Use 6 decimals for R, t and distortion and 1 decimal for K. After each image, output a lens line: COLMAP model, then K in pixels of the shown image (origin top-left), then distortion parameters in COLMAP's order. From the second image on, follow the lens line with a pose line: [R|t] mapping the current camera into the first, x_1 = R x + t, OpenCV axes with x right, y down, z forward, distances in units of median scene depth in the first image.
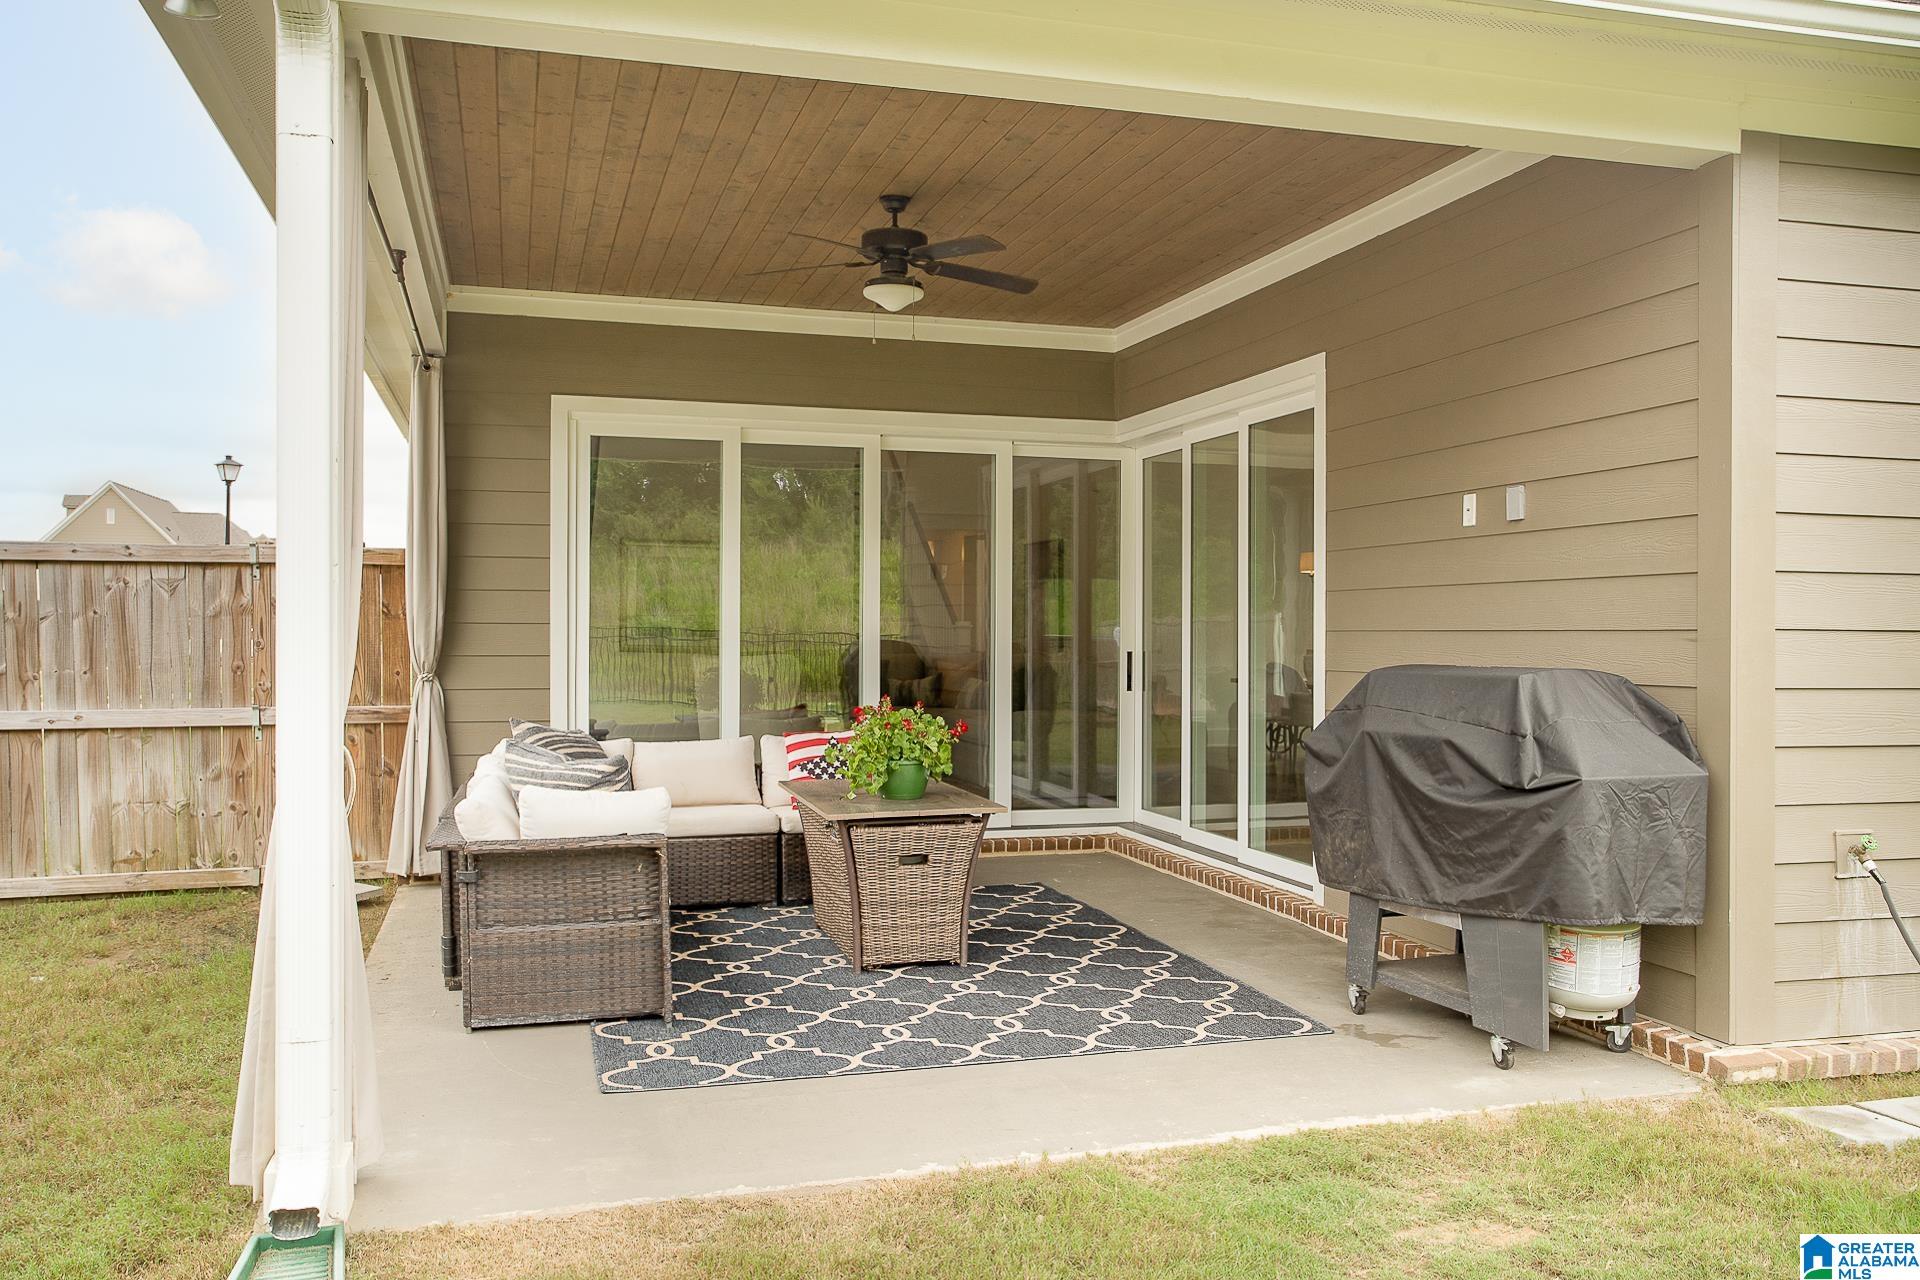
lens RADIAL K [[1571.7, 0, 960.0], [0, 1571.7, 640.0], [0, 0, 1]] dist [0.005991, 0.004639]
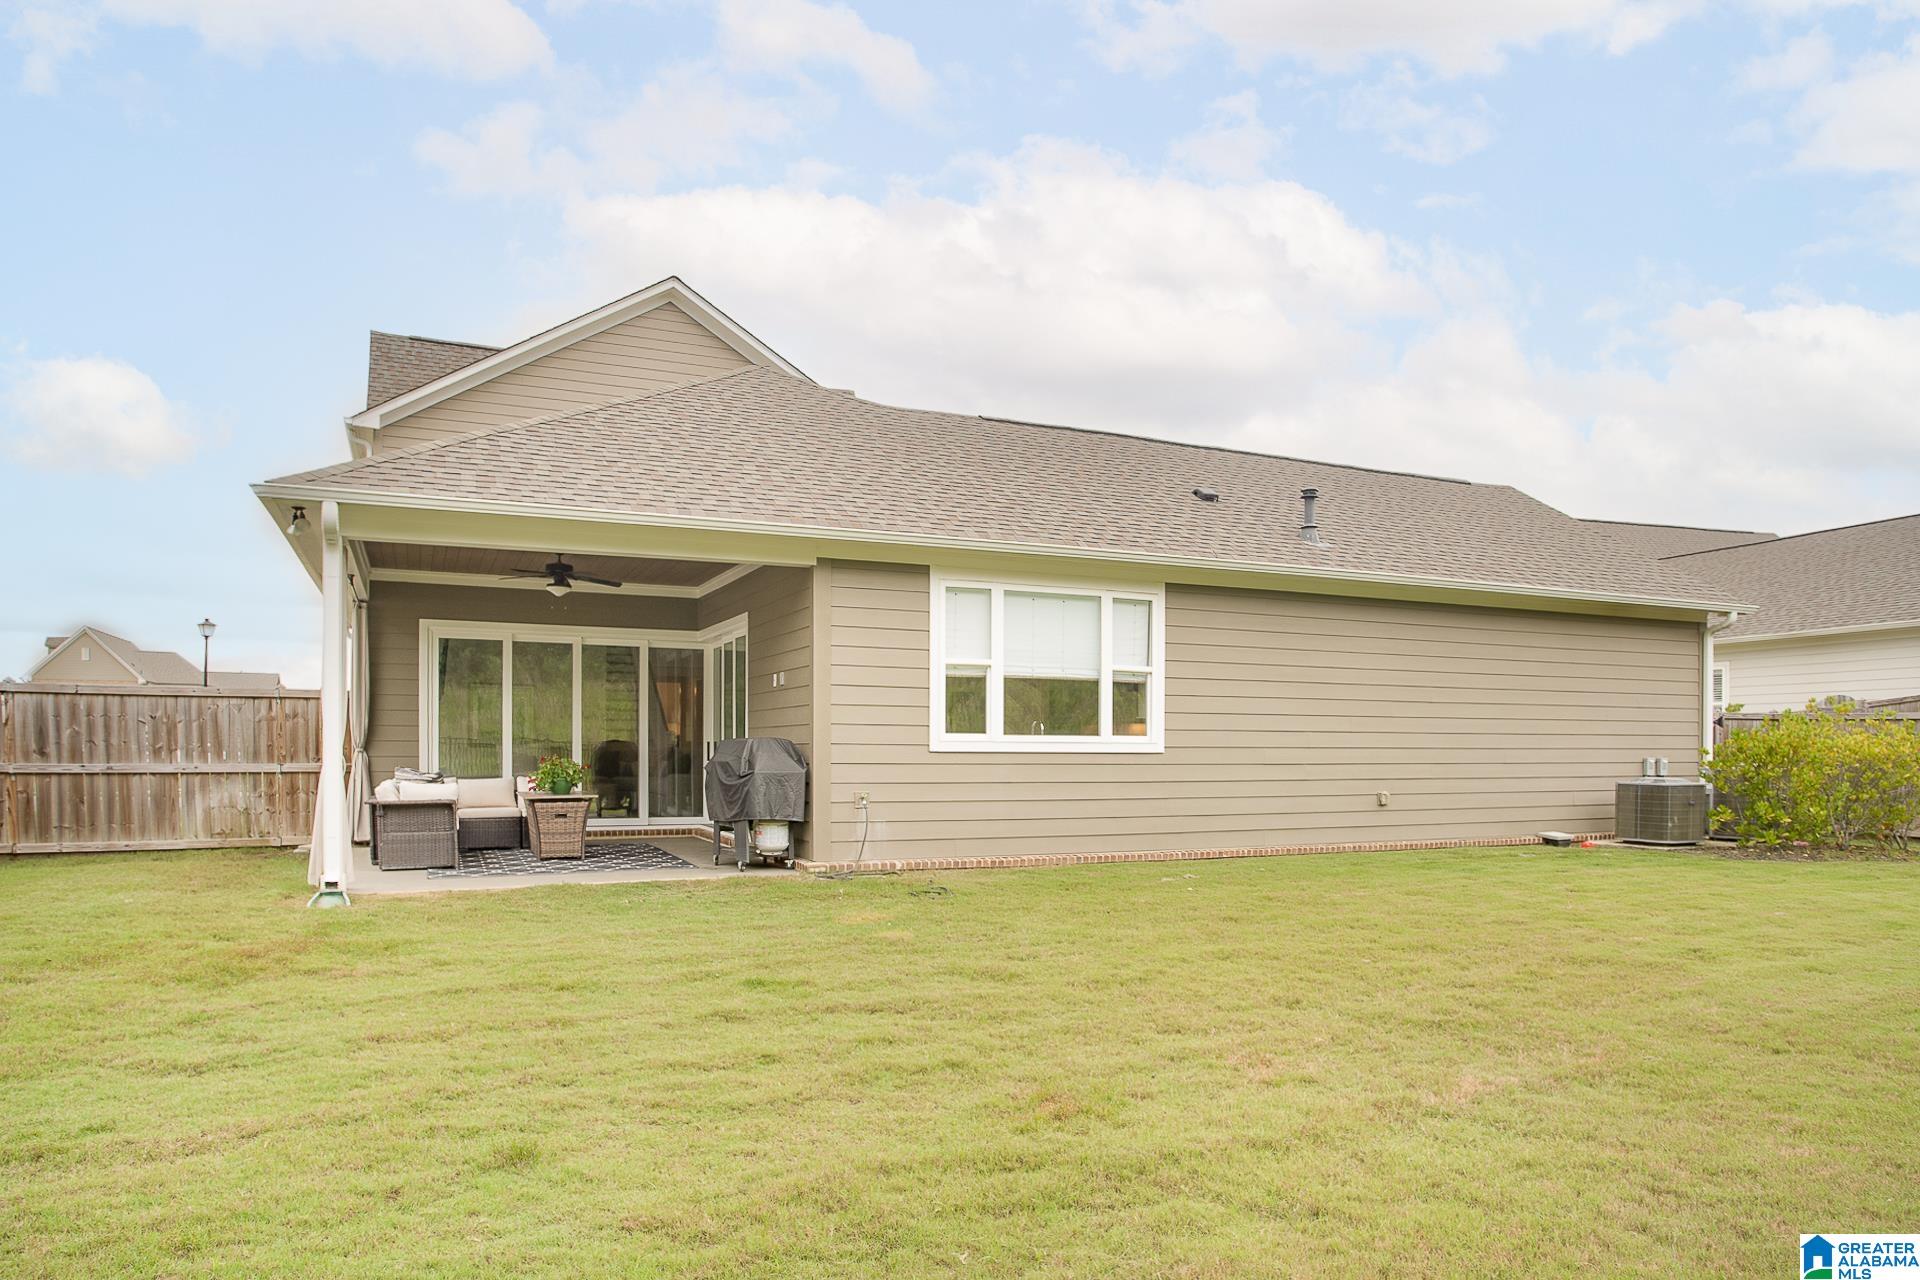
lens RADIAL K [[1402.9, 0, 957.7], [0, 1402.9, 775.5], [0, 0, 1]] dist [-0.005779, -0.001286]
pose [[0.995976, 0.000921, 0.089616, 0.313043], [-0.001709, 0.999961, 0.008720, 0.041210], [-0.089604, -0.008838, 0.995938, -1.013741]]
